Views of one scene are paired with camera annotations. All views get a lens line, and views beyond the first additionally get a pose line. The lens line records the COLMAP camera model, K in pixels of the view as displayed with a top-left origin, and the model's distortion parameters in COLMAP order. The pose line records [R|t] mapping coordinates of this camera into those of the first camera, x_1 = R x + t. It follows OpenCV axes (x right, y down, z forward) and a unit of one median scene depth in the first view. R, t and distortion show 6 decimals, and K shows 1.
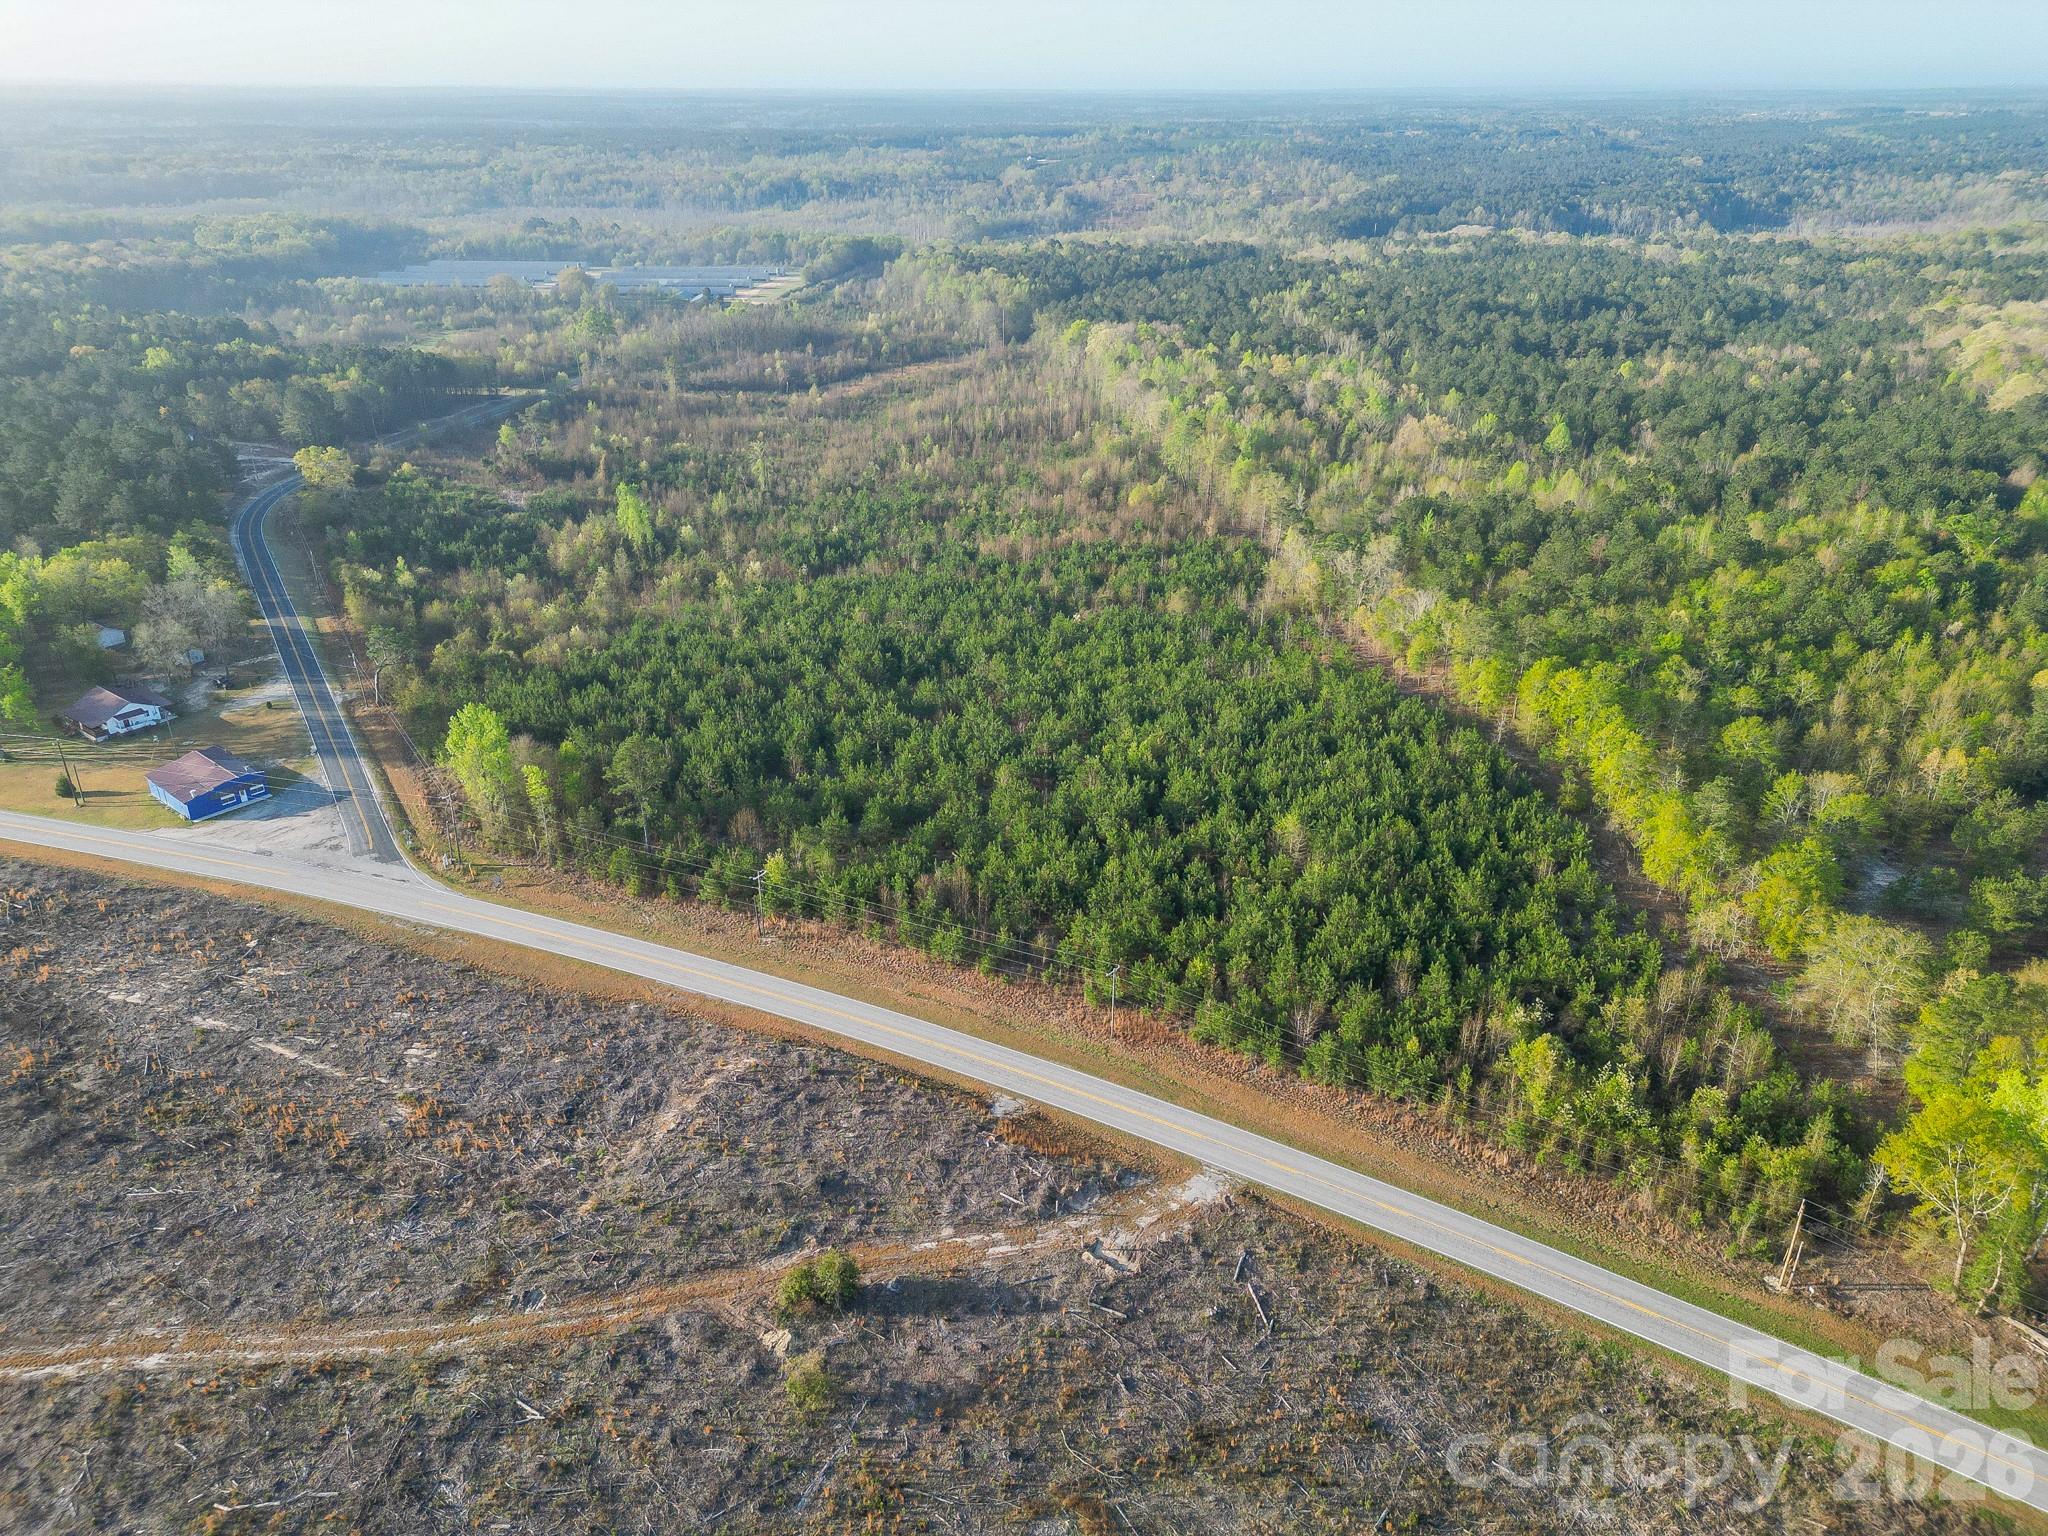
lens RADIAL K [[1428.9, 0, 1022.6], [0, 1428.9, 778.7], [0, 0, 1]] dist [0.067165, -0.050753]
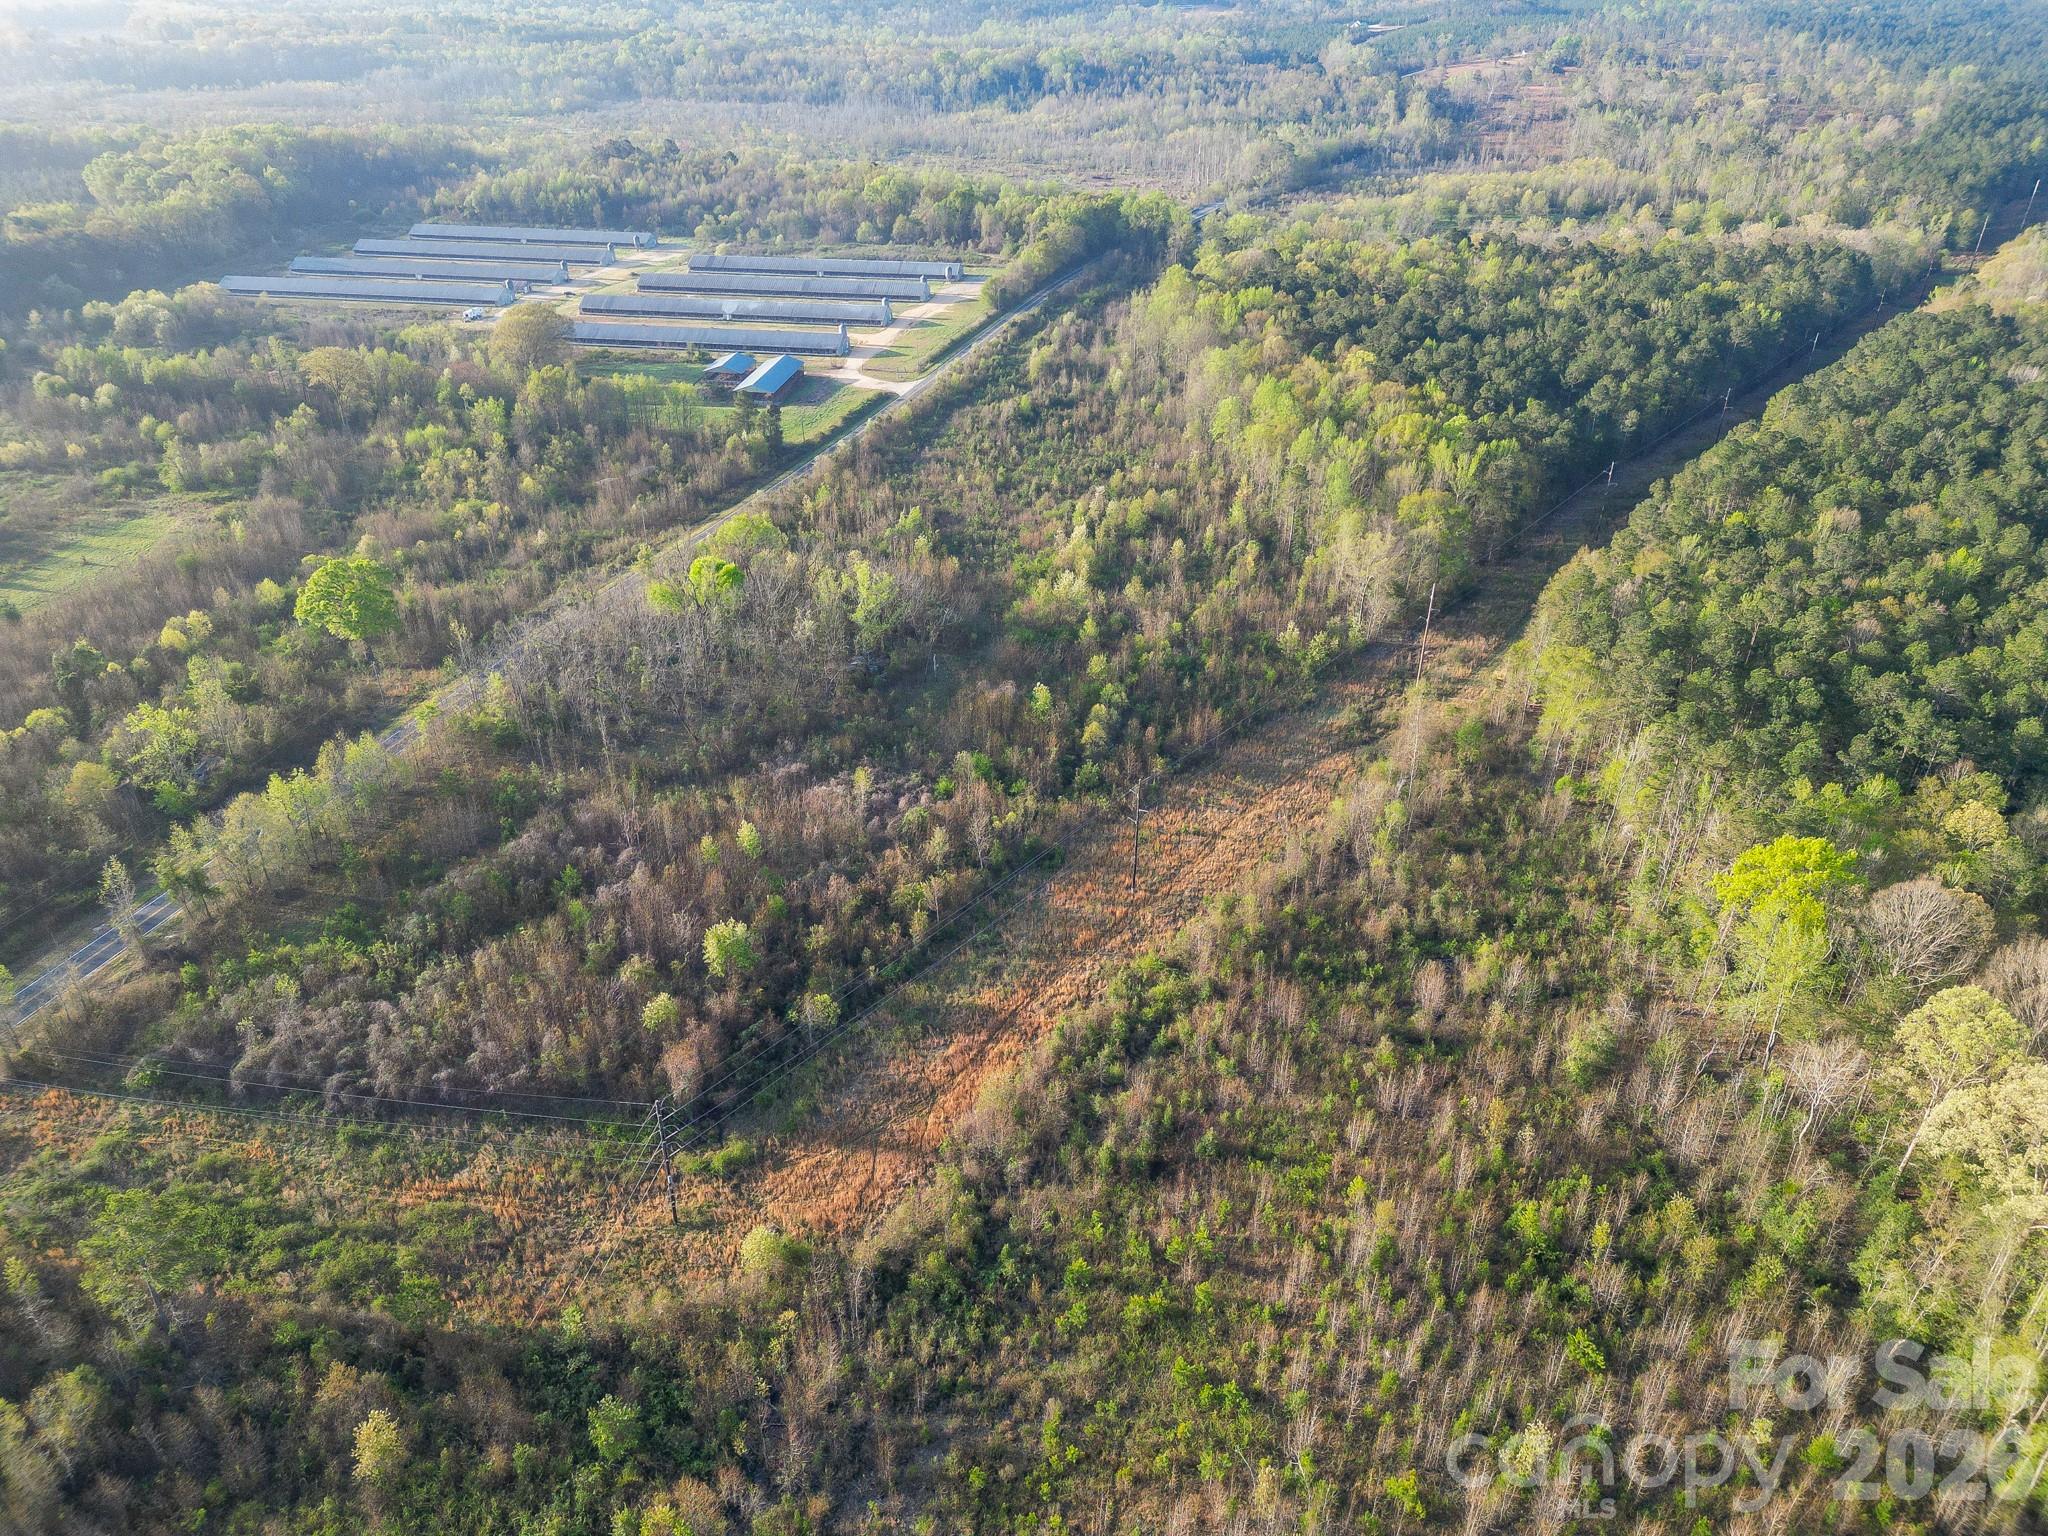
lens RADIAL K [[1428.9, 0, 1022.1], [0, 1428.9, 770.8], [0, 0, 1]] dist [0.067165, -0.050753]
pose [[0.985177, 0.087003, -0.147840, -0.092794], [-0.074183, 0.993164, 0.090128, -0.486245], [0.154671, -0.077825, 0.984896, 0.994575]]
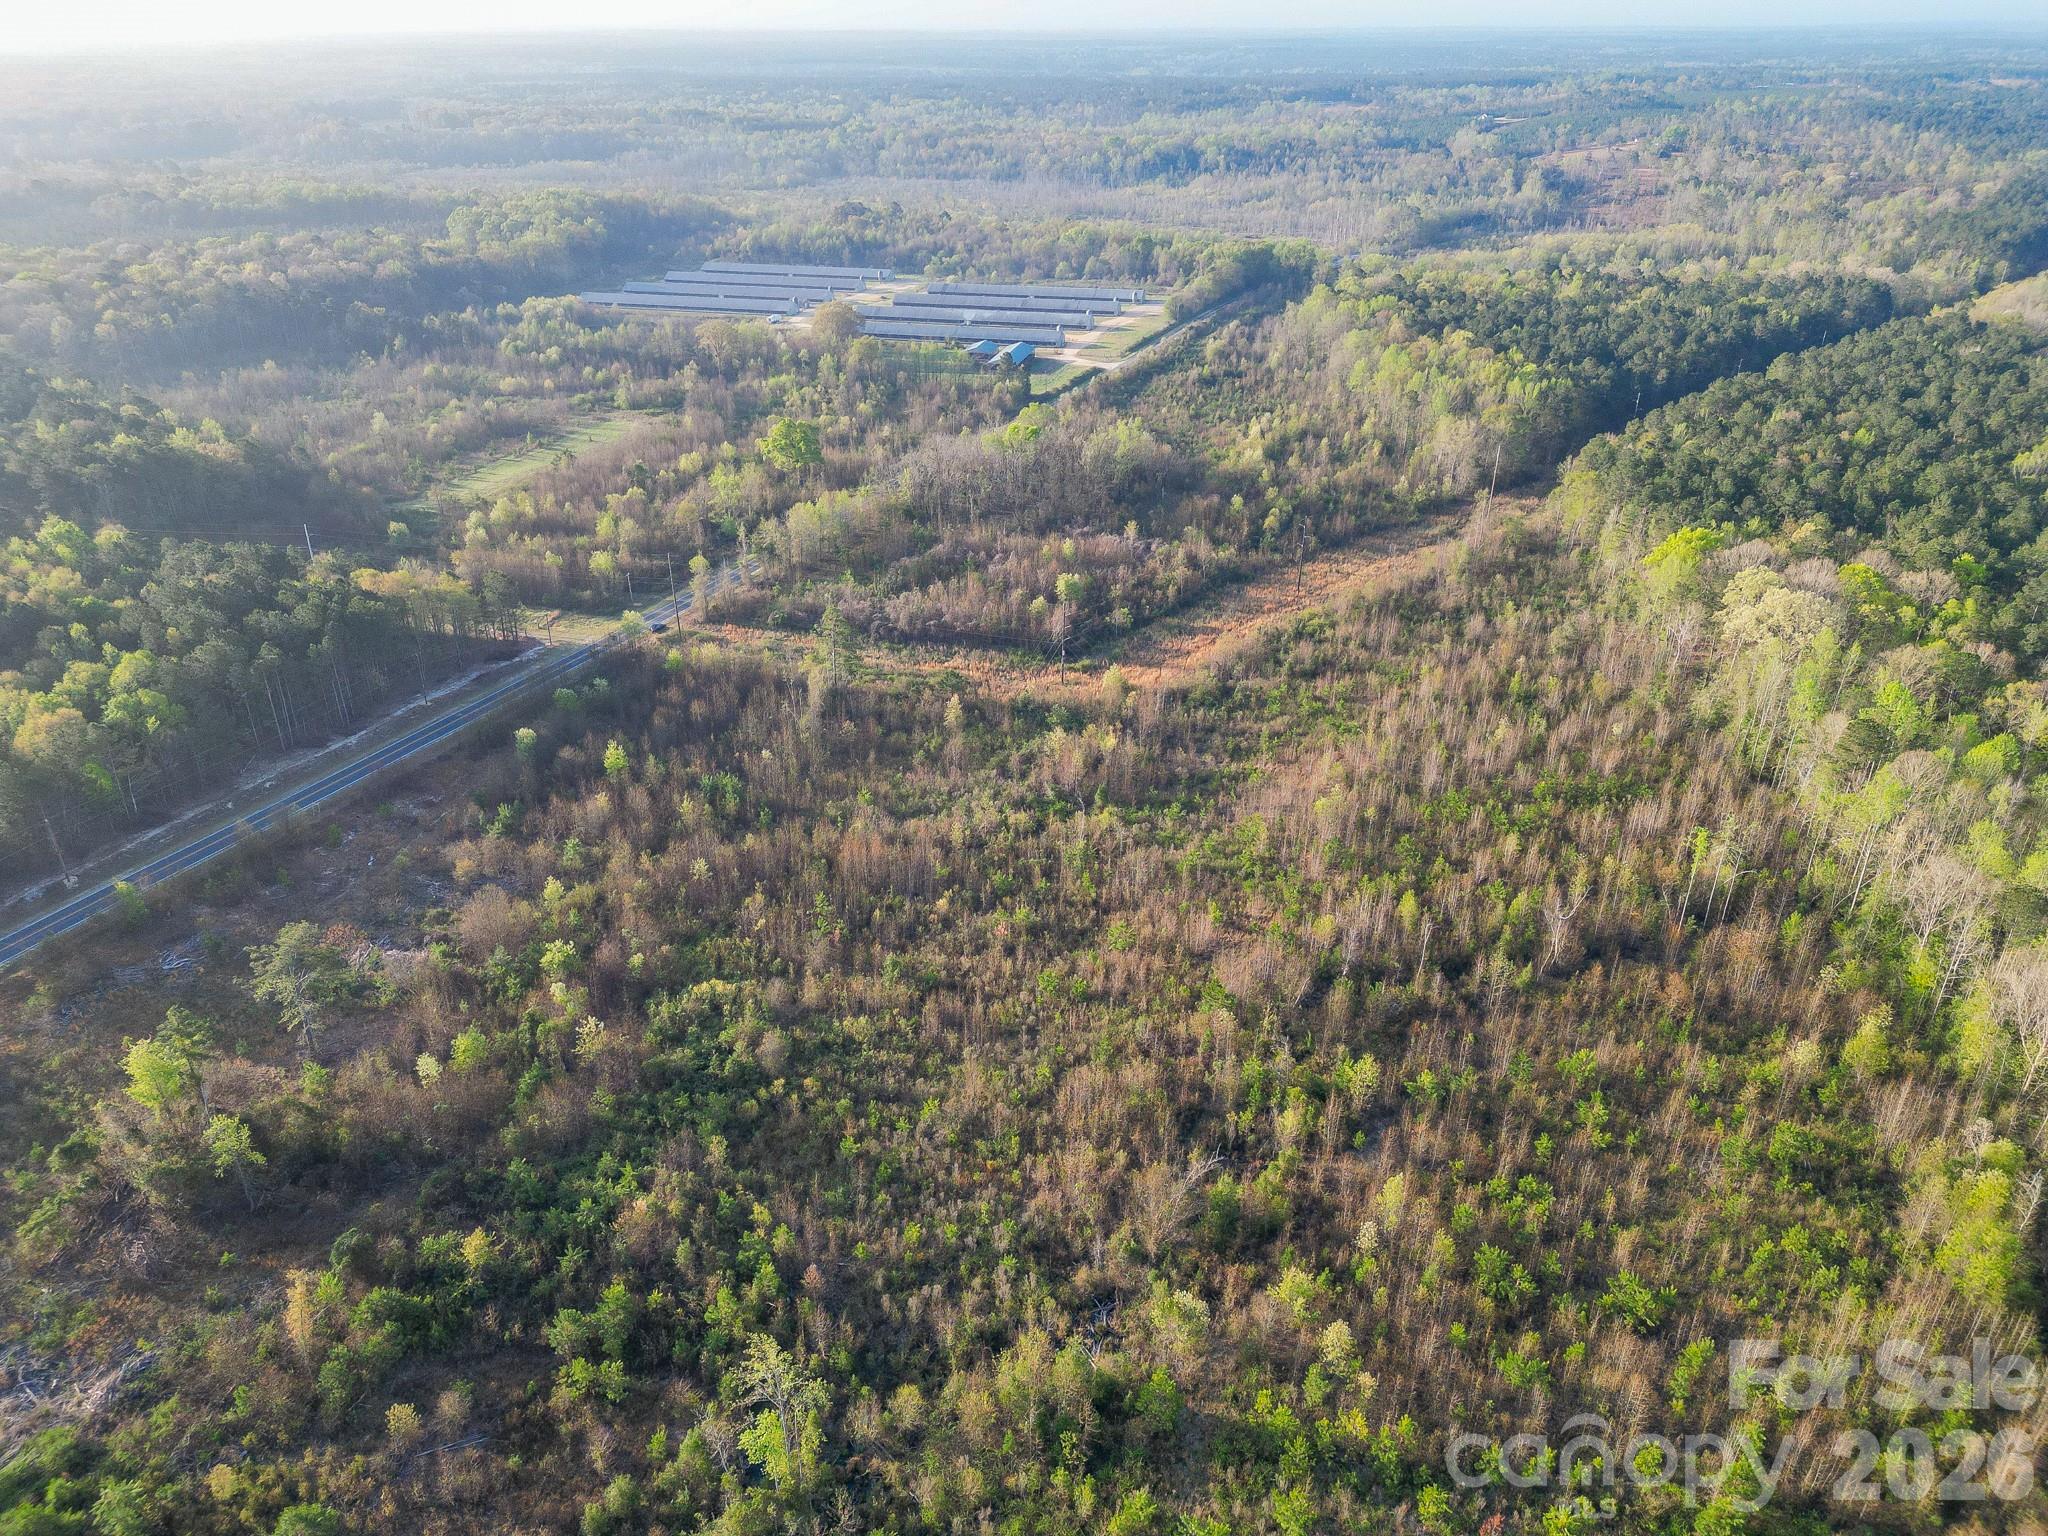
lens RADIAL K [[1428.9, 0, 1021.8], [0, 1428.9, 773.7], [0, 0, 1]] dist [0.067165, -0.050753]
pose [[0.966840, 0.117067, -0.226973, -0.079843], [-0.110178, 0.992989, 0.042830, -0.329275], [0.230396, -0.016403, 0.972959, 0.674043]]
